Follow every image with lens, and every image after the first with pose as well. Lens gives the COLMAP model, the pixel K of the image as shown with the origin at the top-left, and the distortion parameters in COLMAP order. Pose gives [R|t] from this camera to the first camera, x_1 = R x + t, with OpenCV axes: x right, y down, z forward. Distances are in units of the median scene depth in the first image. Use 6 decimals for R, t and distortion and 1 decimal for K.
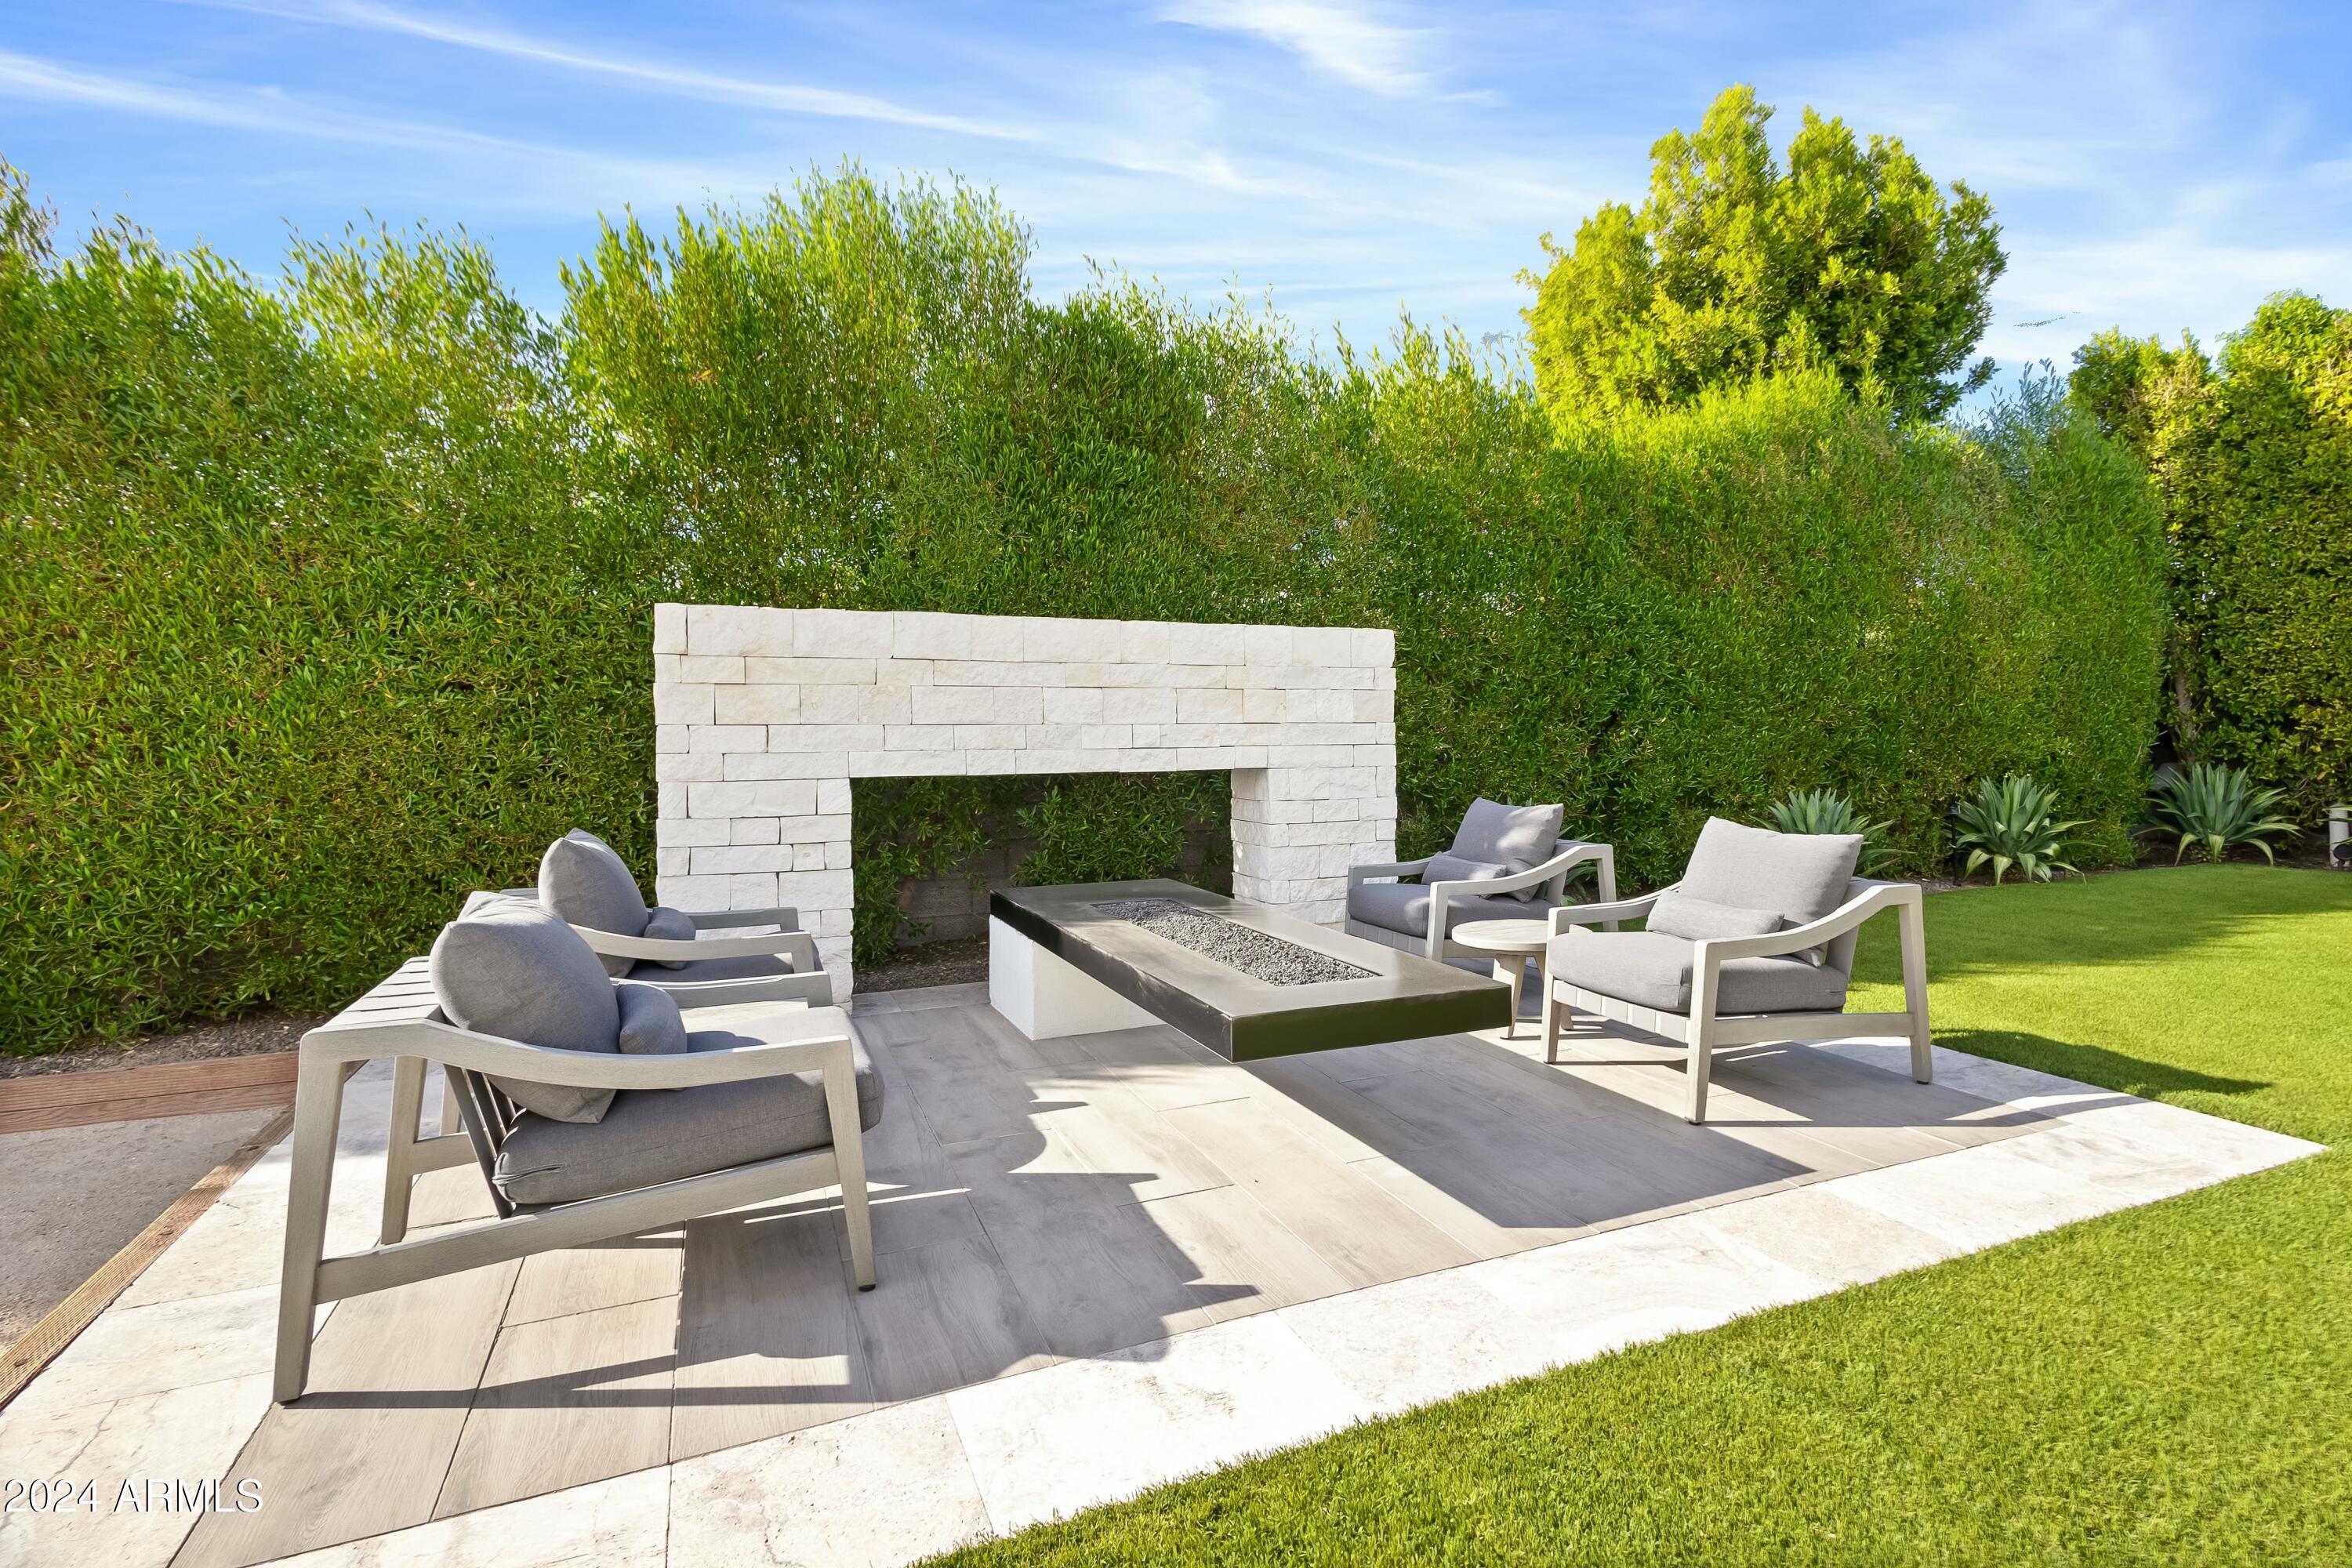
lens RADIAL K [[1056.4, 0, 1186.8], [0, 1056.4, 775.4], [0, 0, 1]] dist [0.010959, -0.000123]
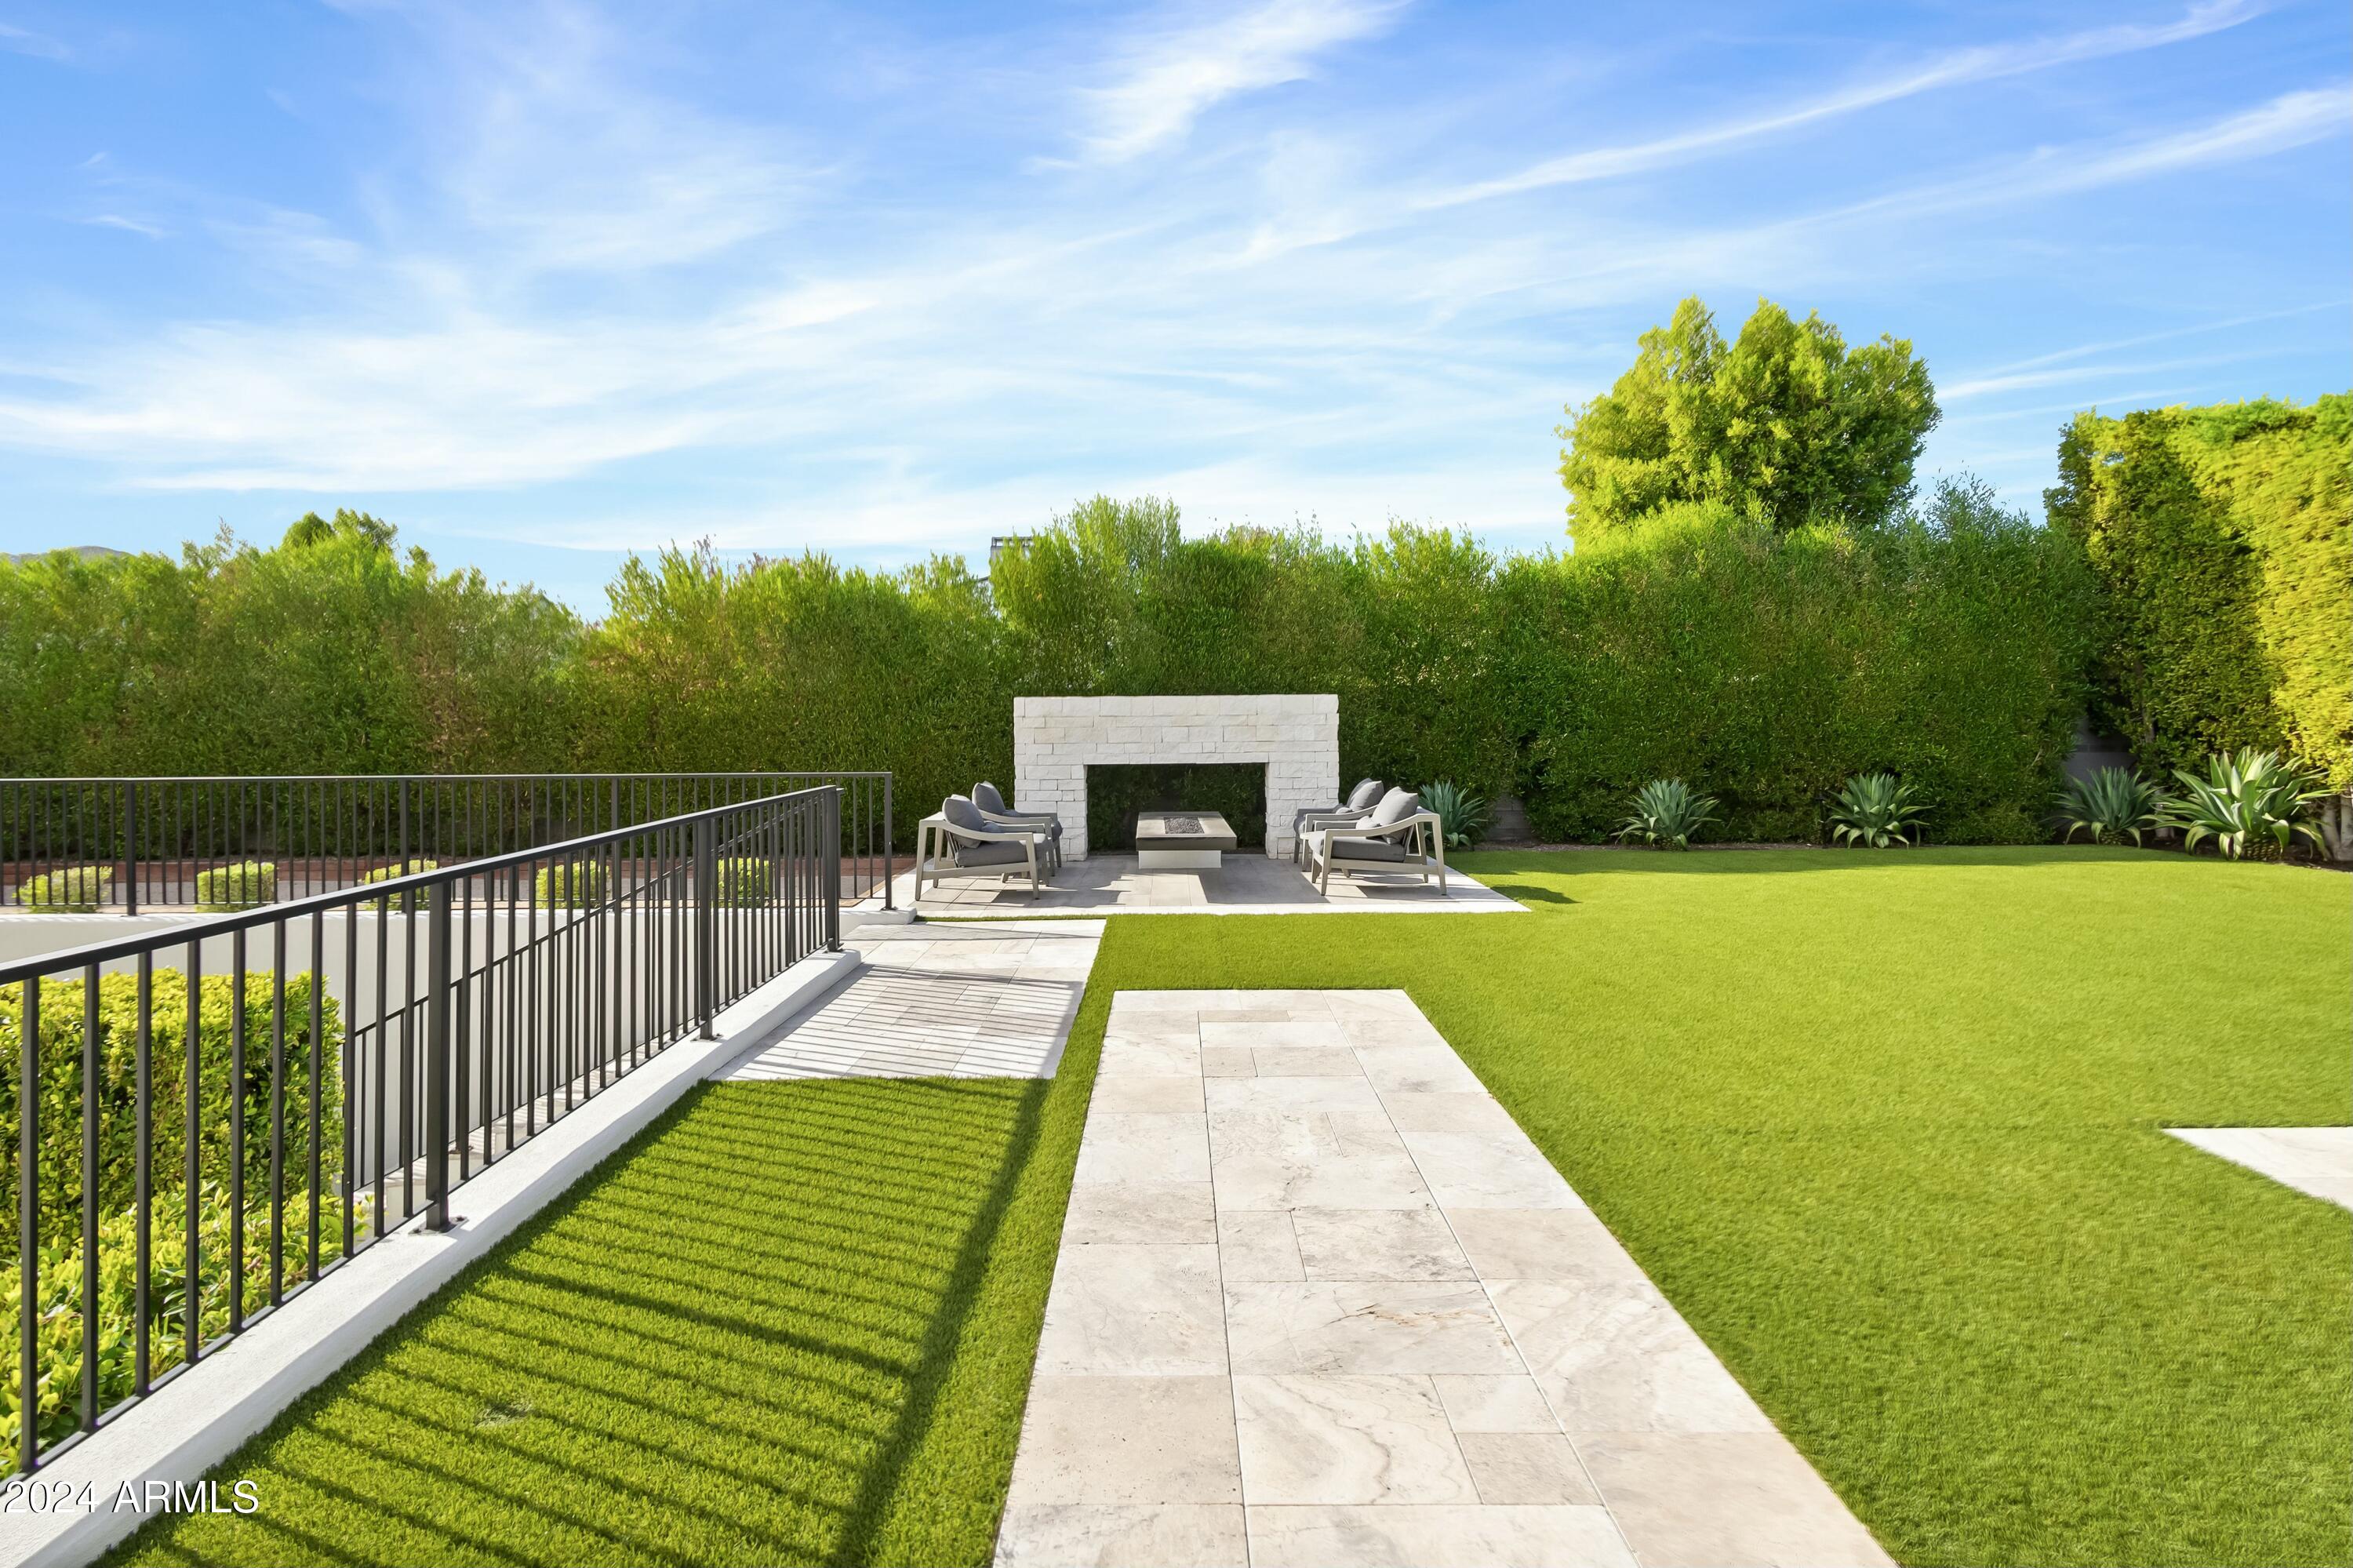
lens RADIAL K [[1117.6, 0, 1154.7], [0, 1117.6, 764.1], [0, 0, 1]] dist [0.011133, -0.000661]
pose [[0.907015, 0.014748, -0.420840, 0.777009], [-0.011437, 0.999881, 0.010391, -0.023072], [0.420943, -0.004612, 0.907075, -1.085951]]
